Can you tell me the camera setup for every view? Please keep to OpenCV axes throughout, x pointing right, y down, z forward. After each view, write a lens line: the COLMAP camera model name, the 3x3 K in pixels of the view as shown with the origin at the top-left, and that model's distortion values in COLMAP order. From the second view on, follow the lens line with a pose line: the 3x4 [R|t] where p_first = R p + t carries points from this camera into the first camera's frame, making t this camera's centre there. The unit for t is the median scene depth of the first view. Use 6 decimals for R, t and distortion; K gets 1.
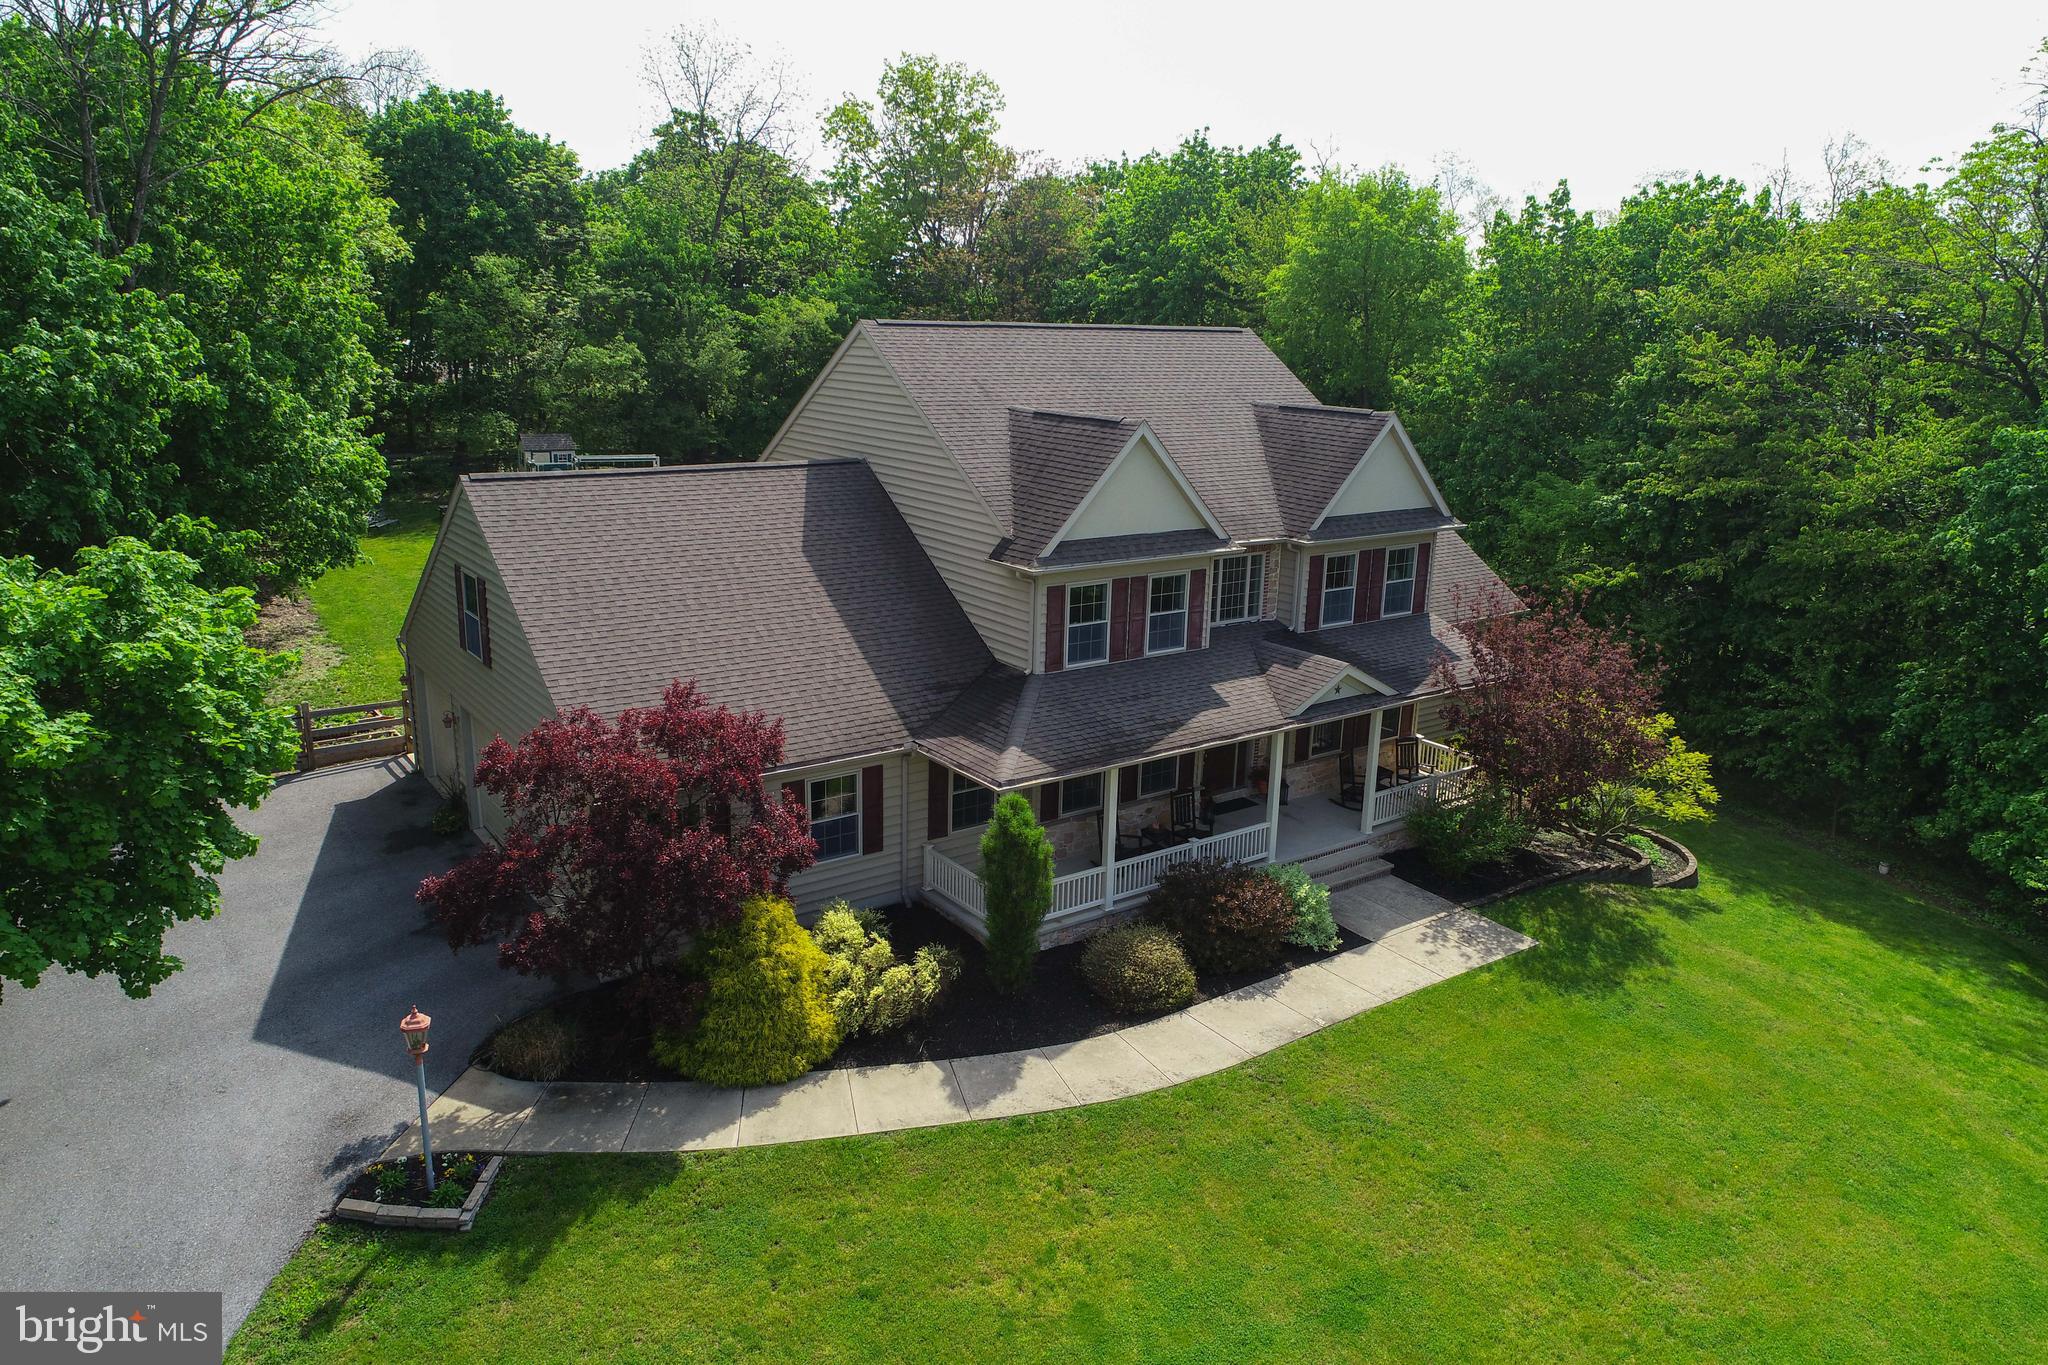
lens RADIAL K [[1381.3, 0, 1024.0], [0, 1381.3, 682.5], [0, 0, 1]] dist [-0.003708, -0.000179]
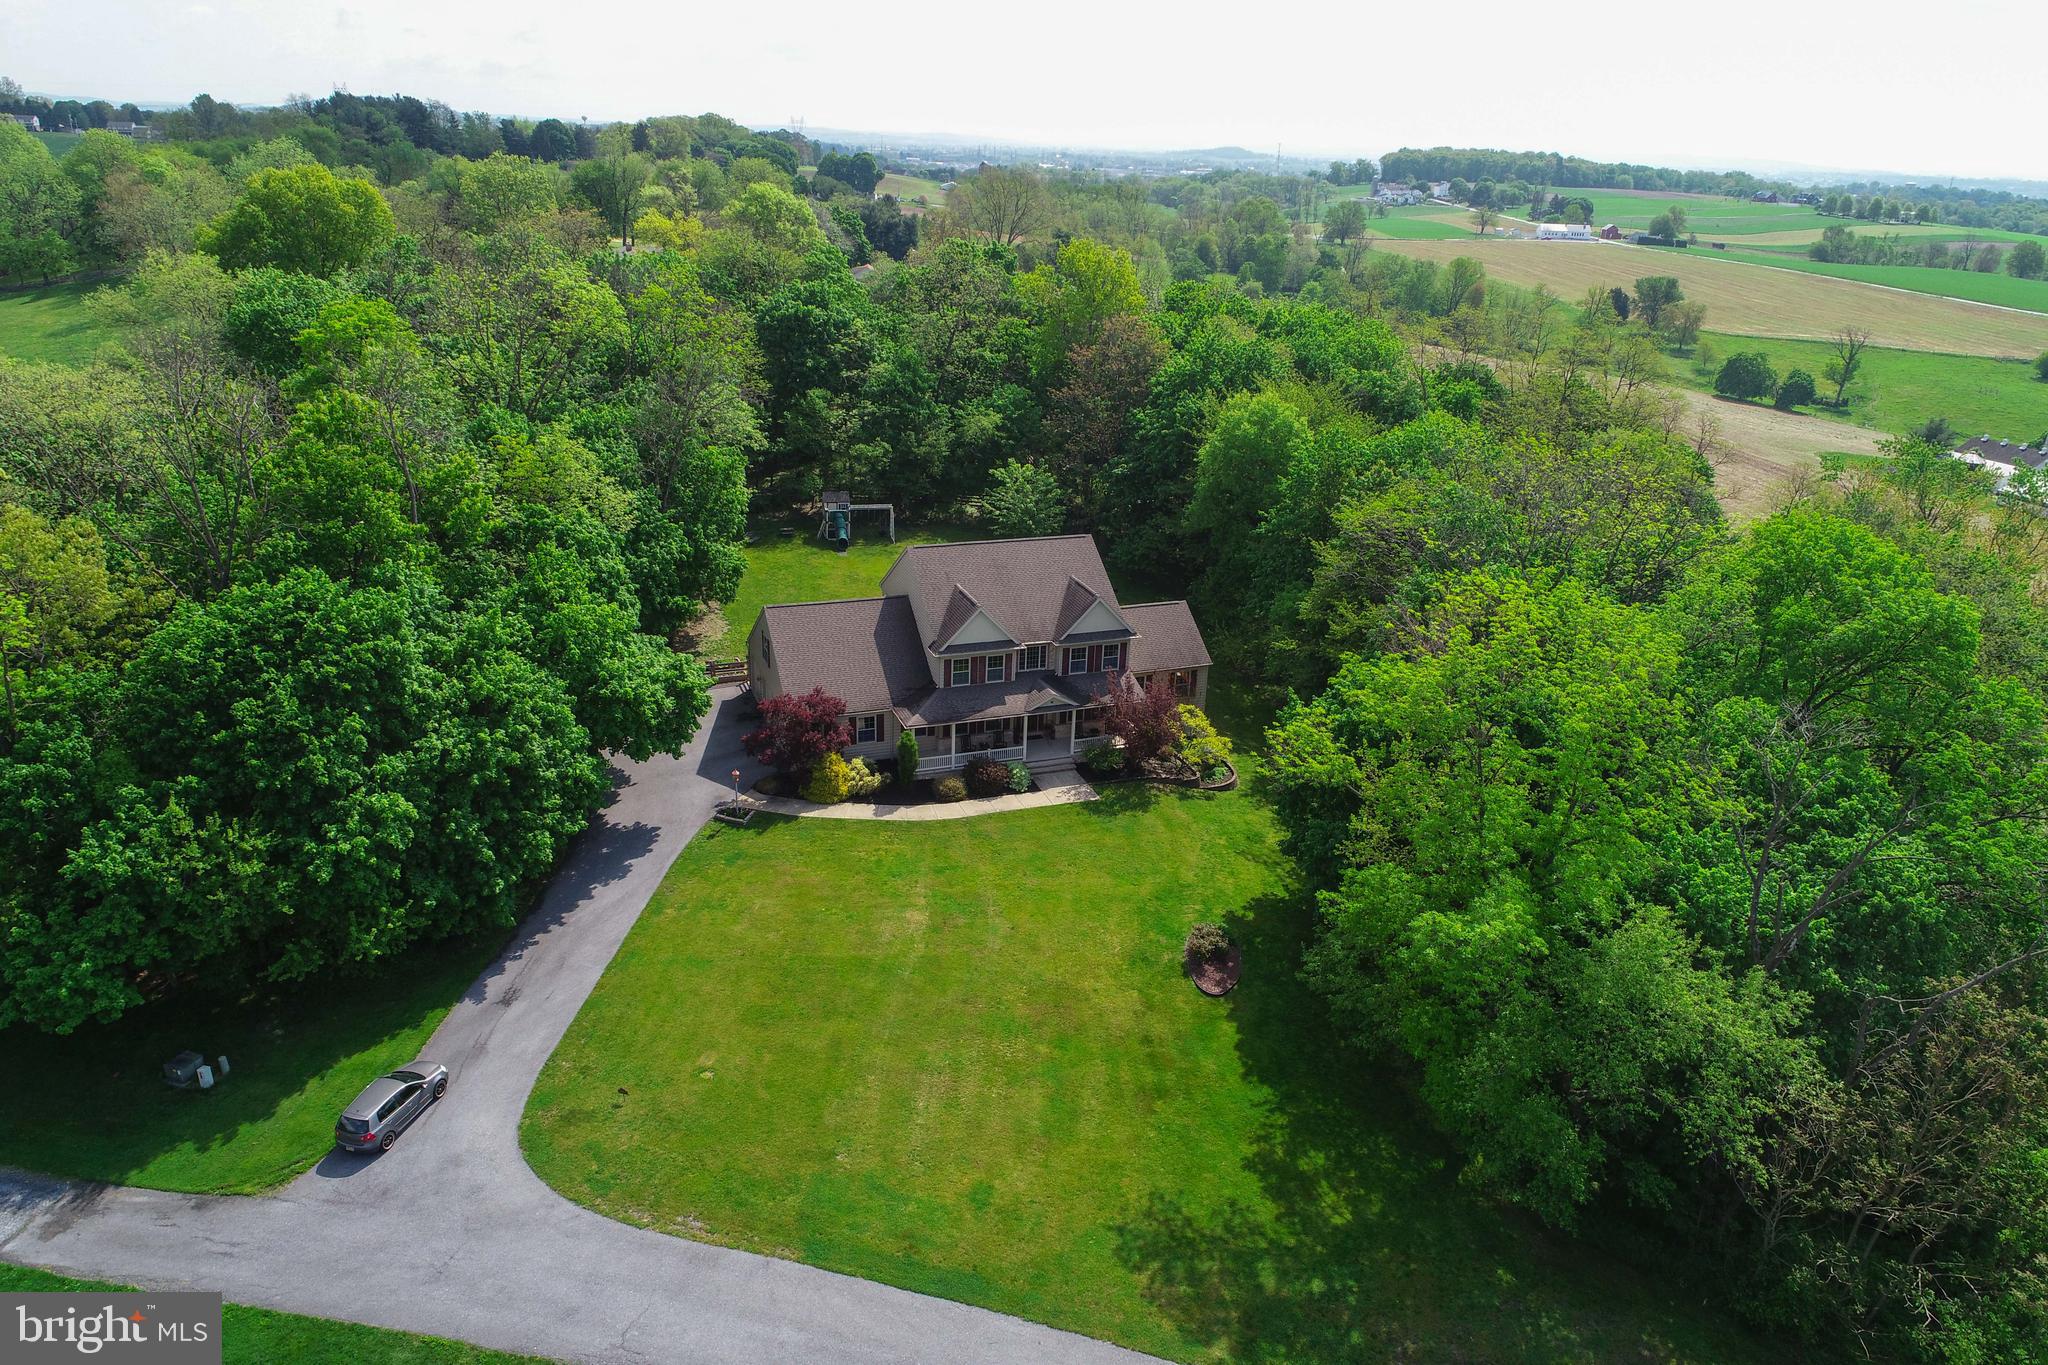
lens RADIAL K [[1381.3, 0, 1024.0], [0, 1381.3, 682.5], [0, 0, 1]] dist [-0.003708, -0.000179]
pose [[0.964486, 0.105692, -0.242066, 0.879620], [-0.079818, 0.990231, 0.114331, -0.363019], [0.251785, -0.090950, 0.963500, -1.768497]]
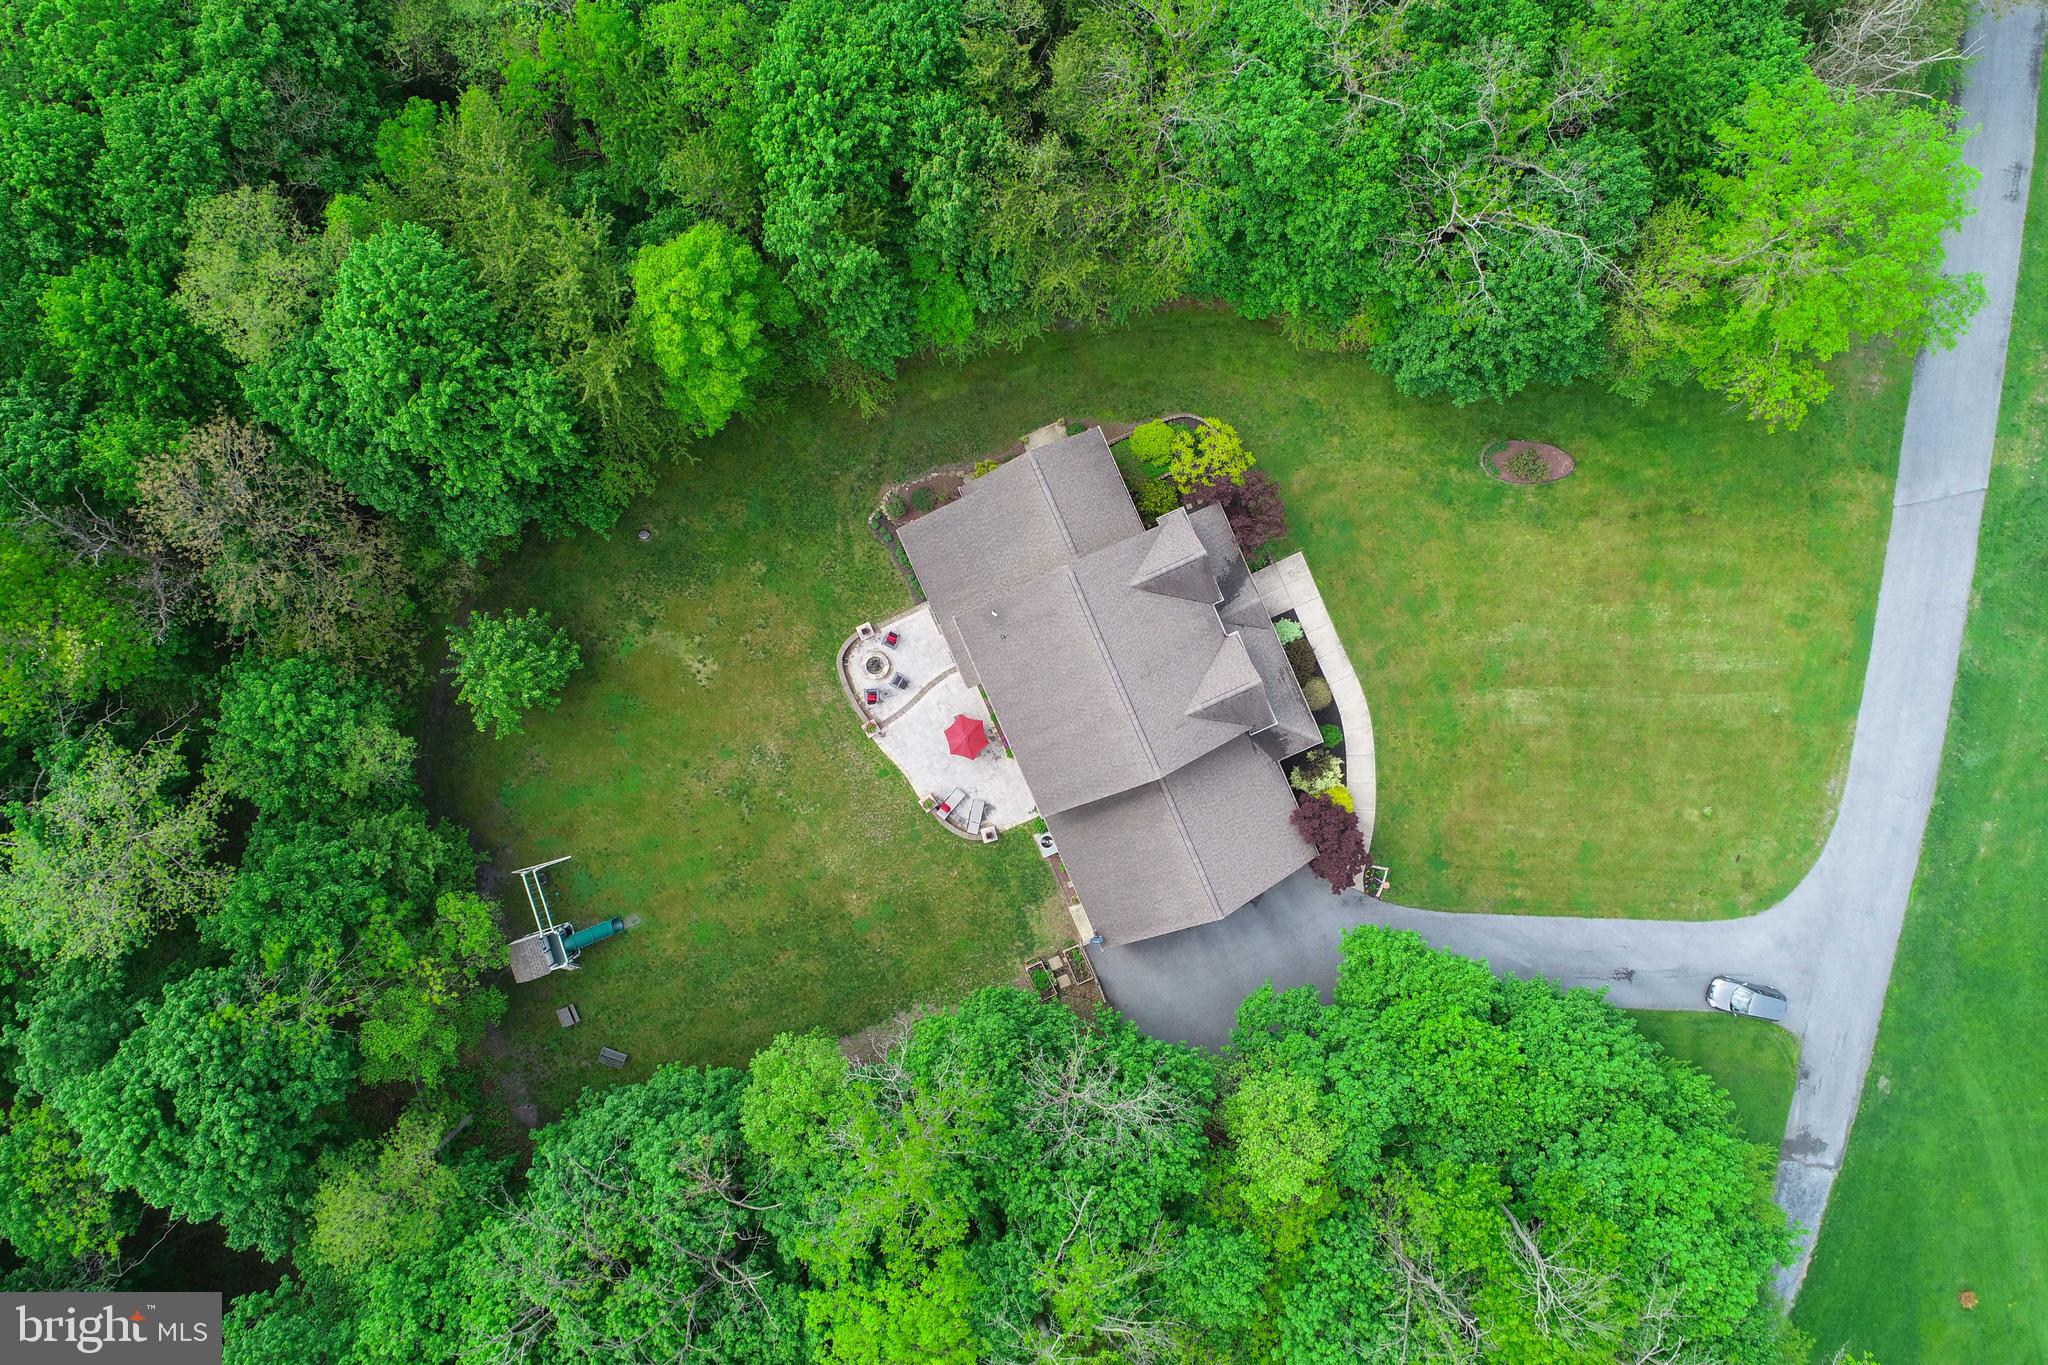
lens RADIAL K [[1381.3, 0, 1024.0], [0, 1381.3, 682.5], [0, 0, 1]] dist [-0.003708, -0.000179]
pose [[0.208853, -0.974882, -0.077362, 0.203297], [0.256158, -0.021810, 0.966389, -2.847406], [-0.943803, -0.221650, 0.245169, 0.743572]]
